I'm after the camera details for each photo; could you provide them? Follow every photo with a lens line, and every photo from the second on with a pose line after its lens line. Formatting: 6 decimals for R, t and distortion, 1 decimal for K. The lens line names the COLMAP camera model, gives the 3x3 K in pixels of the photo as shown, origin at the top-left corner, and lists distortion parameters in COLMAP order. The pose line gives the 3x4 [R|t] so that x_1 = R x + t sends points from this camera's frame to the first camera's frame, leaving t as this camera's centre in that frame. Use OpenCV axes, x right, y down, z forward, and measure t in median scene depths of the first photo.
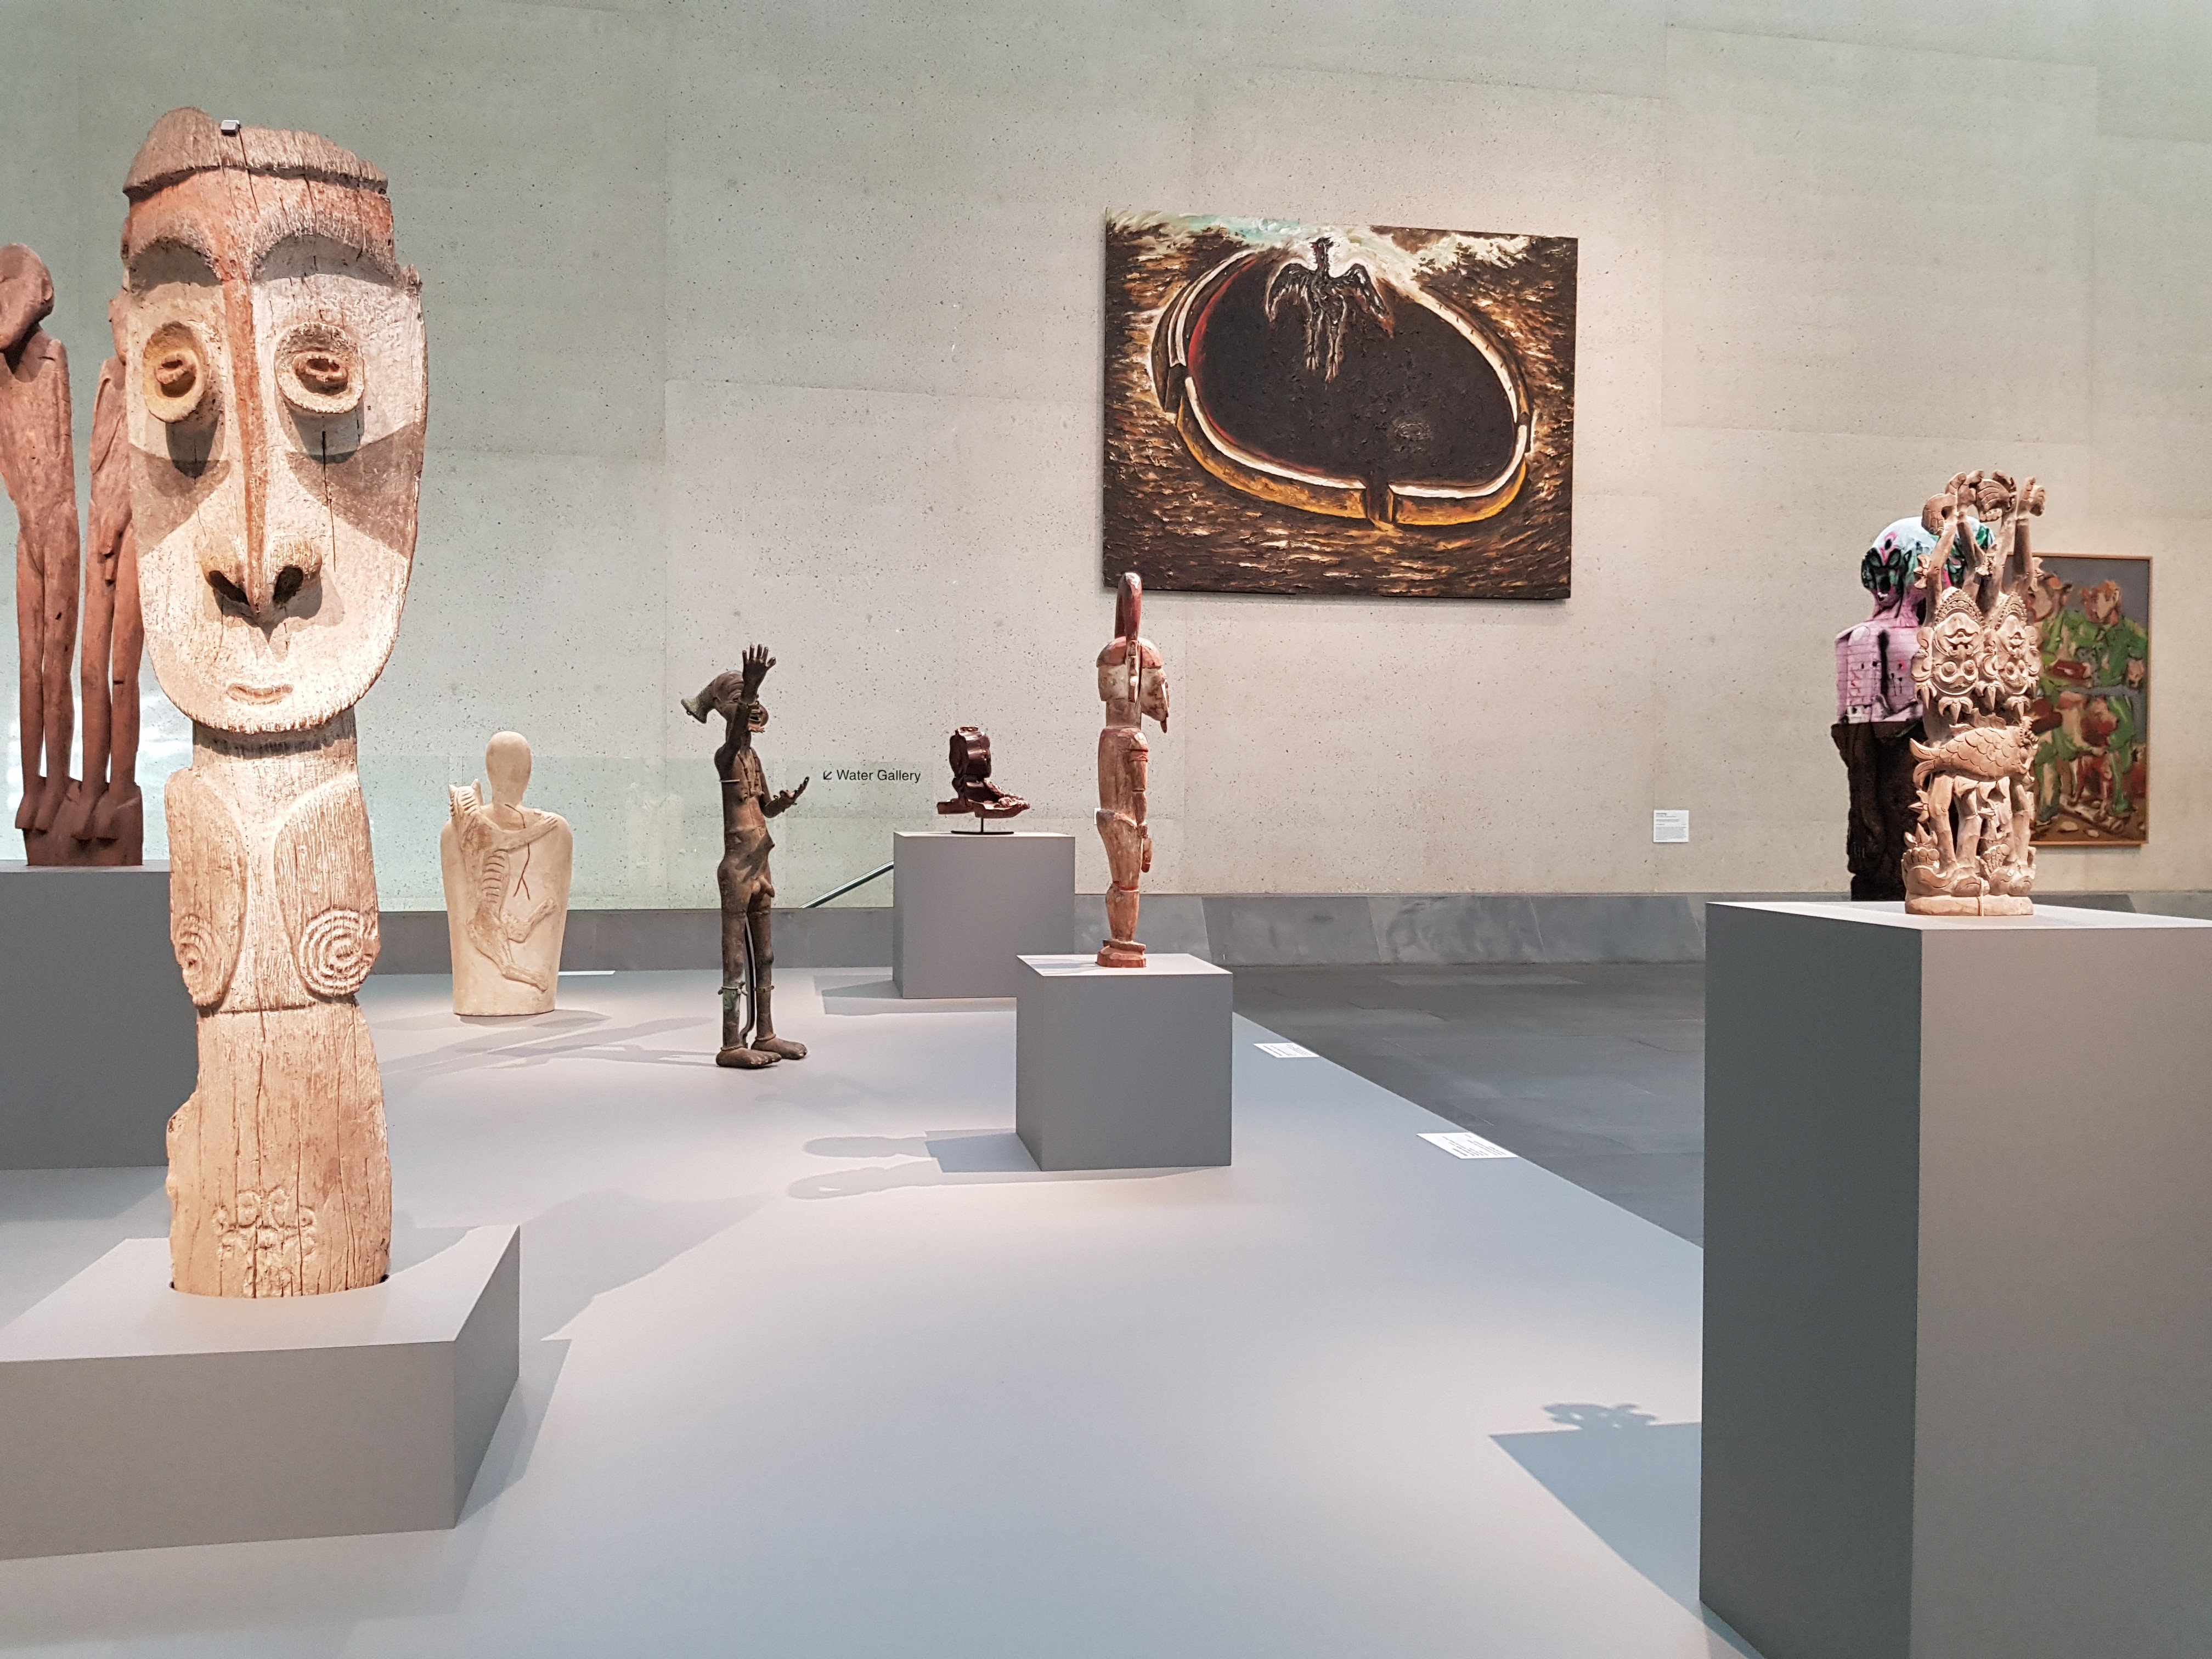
lens RADIAL K [[1690.8, 0, 1106.5], [0, 1690.8, 833.3], [0, 0, 1]] dist [0.060755, -0.043630]
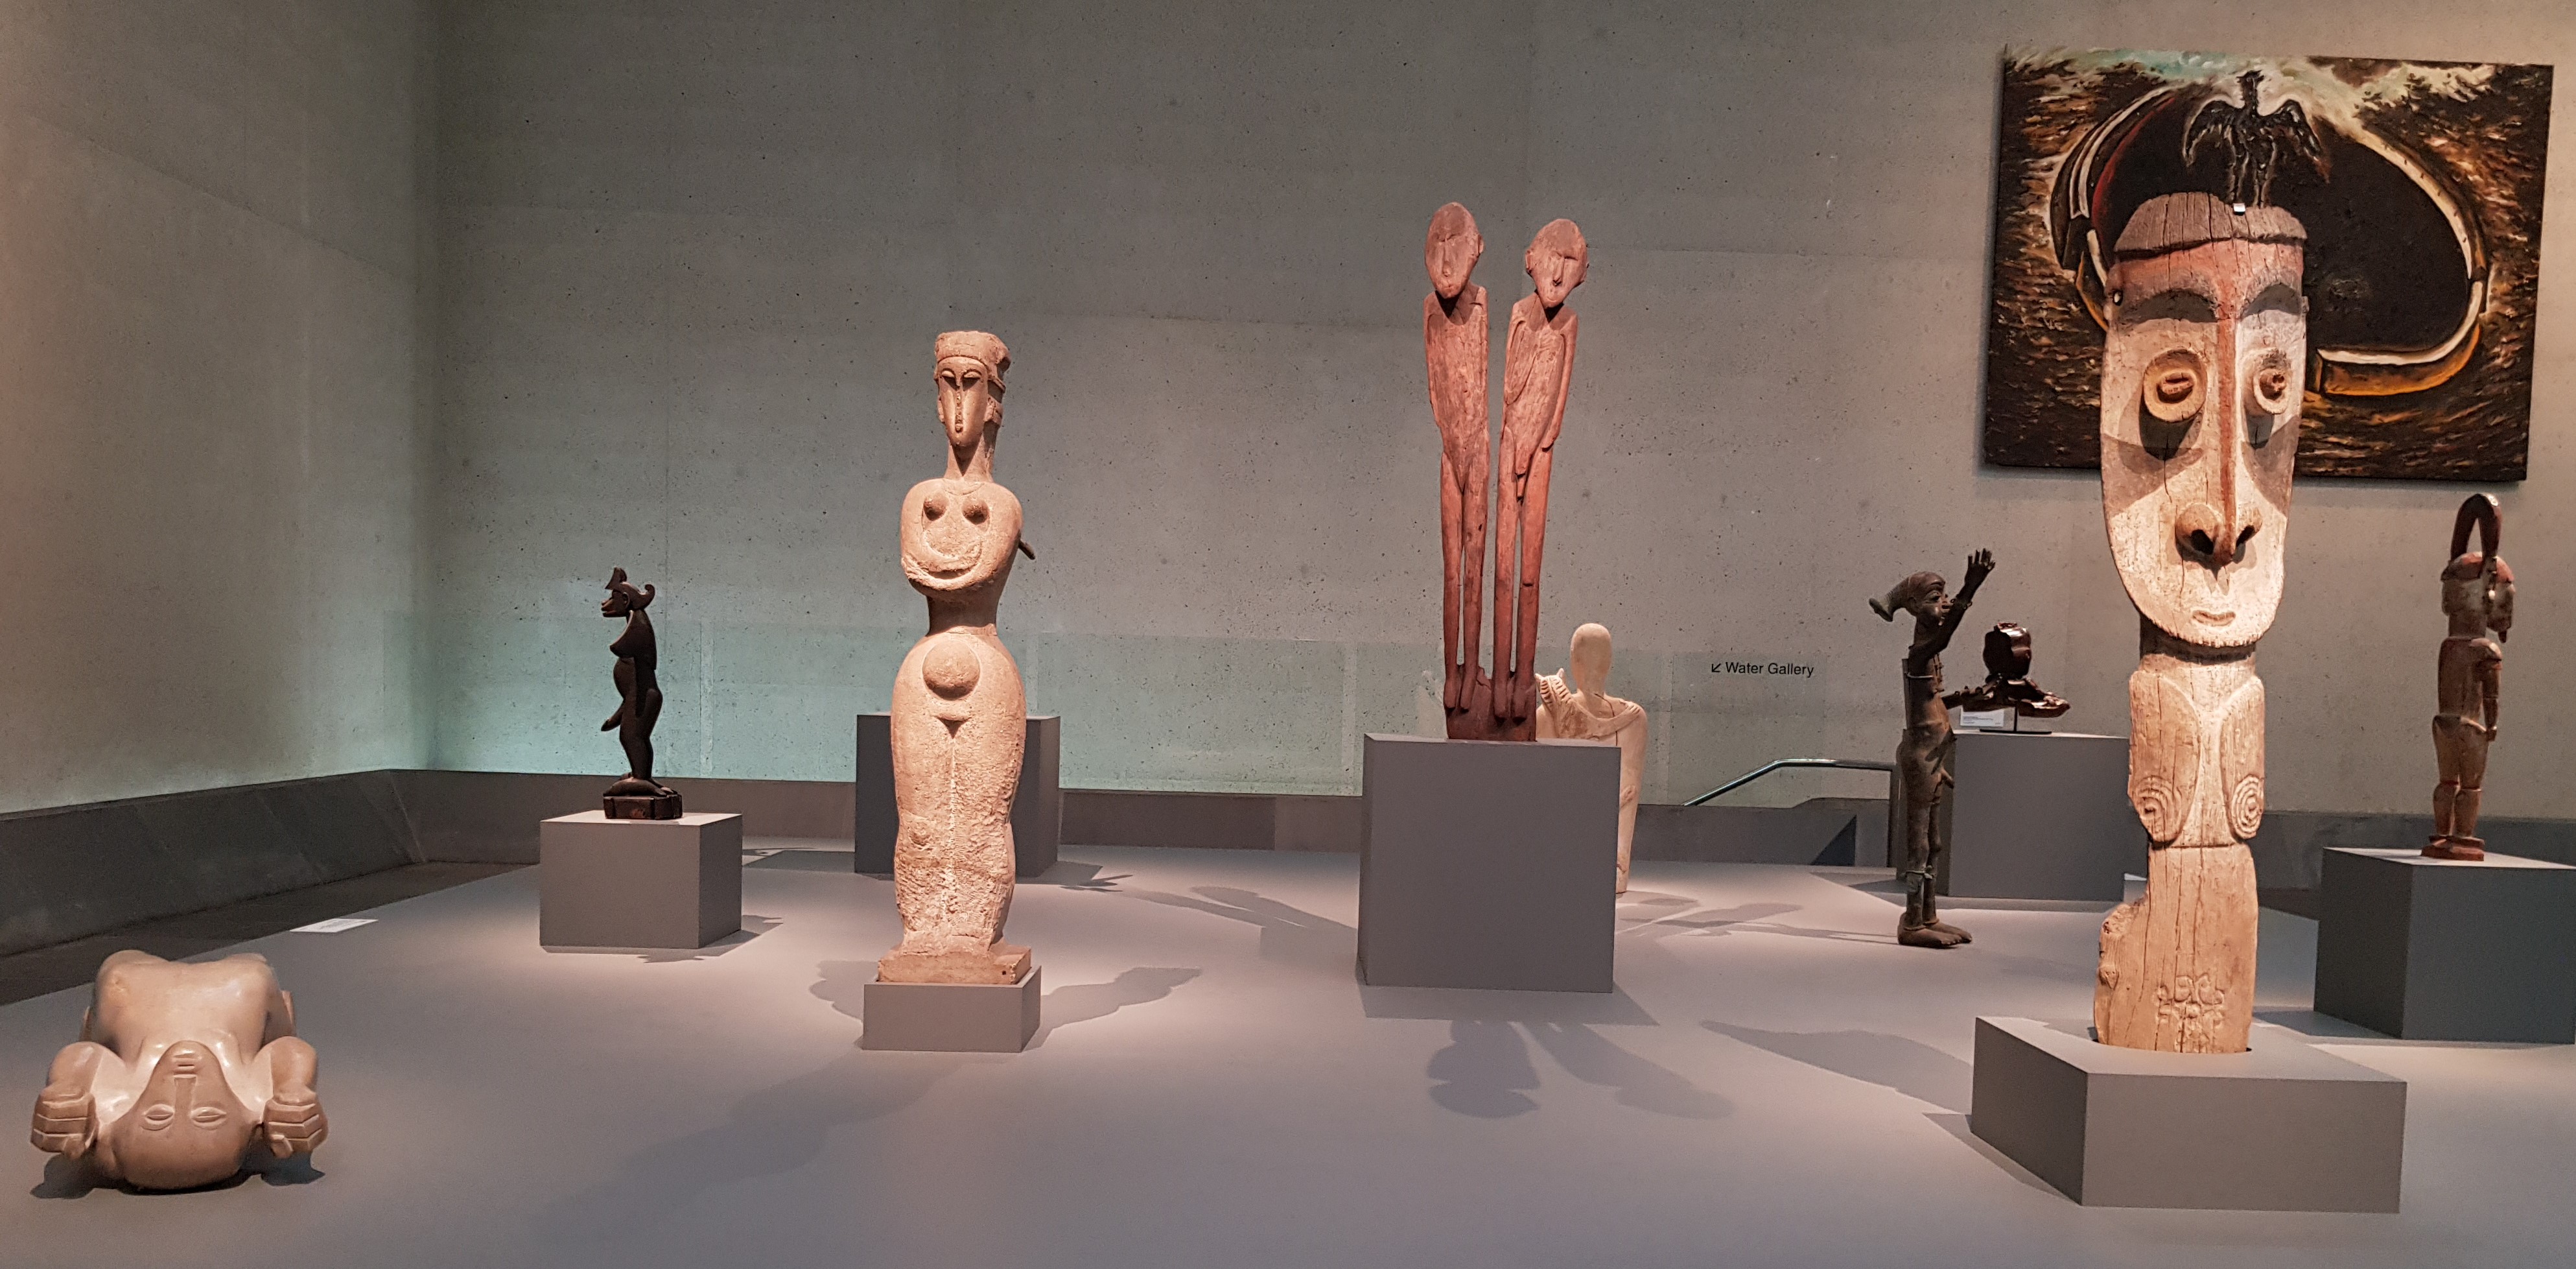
lens RADIAL K [[2011.0, 0, 1298.1], [0, 2011.0, 844.2], [0, 0, 1]] dist [-0.009451, -0.019983]
pose [[0.984556, 0.034512, -0.171635, -0.198511], [-0.024894, 0.998013, 0.057881, 0.005354], [0.173291, -0.052714, 0.983459, -0.153774]]
